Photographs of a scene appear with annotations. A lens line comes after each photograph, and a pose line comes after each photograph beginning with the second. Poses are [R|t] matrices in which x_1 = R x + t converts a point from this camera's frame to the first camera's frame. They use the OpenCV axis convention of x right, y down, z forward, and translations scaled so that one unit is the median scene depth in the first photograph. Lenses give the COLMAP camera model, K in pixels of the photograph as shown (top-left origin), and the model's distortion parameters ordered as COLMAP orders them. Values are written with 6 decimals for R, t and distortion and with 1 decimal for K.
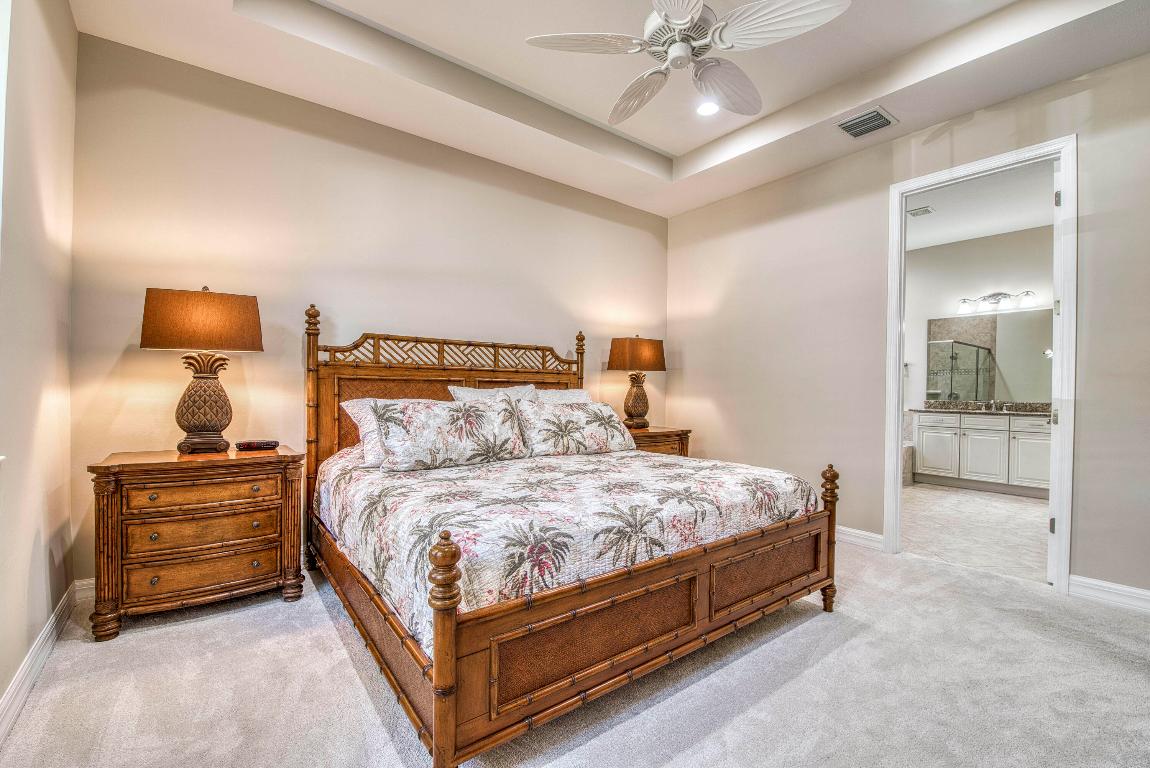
lens RADIAL K [[493.5, 0, 589.2], [0, 493.5, 394.0], [0, 0, 1]] dist [-0.002921, -0.009974]
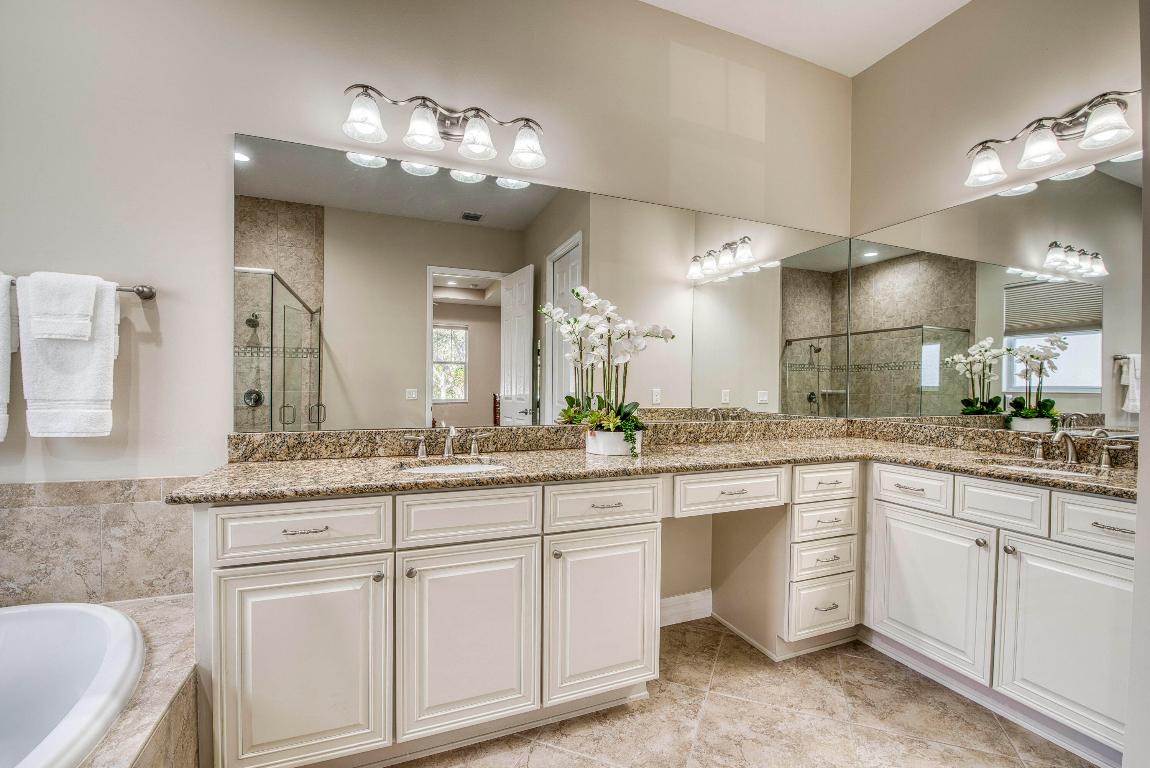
lens RADIAL K [[496.8, 0, 587.1], [0, 496.8, 394.9], [0, 0, 1]] dist [-0.003435, -0.009415]
pose [[0.270133, -0.022778, 0.962554, 0.536659], [0.003766, 0.999737, 0.022601, -0.015126], [-0.962816, -0.002481, 0.270148, 0.831900]]
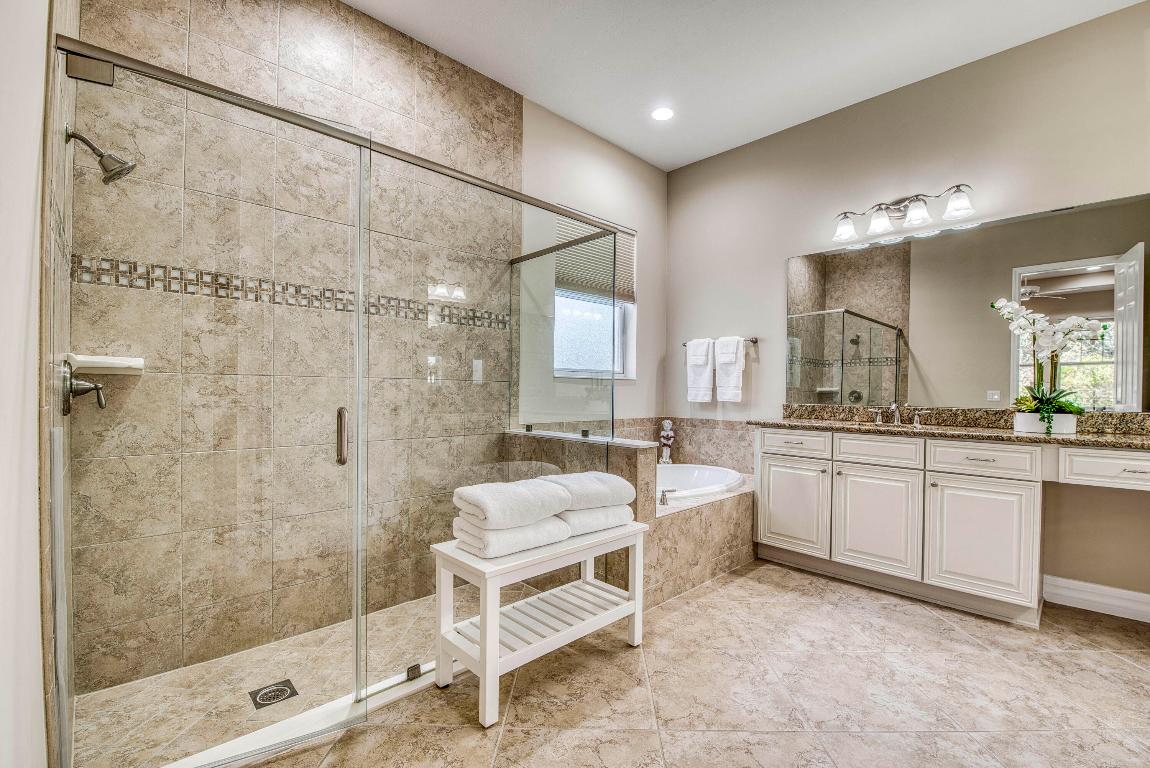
lens RADIAL K [[496.8, 0, 587.1], [0, 496.8, 394.9], [0, 0, 1]] dist [-0.003435, -0.009415]
pose [[0.994597, 0.000345, 0.103810, 0.454651], [-0.000279, 1.000000, -0.000647, 0.003797], [-0.103810, 0.000614, 0.994597, 0.524924]]
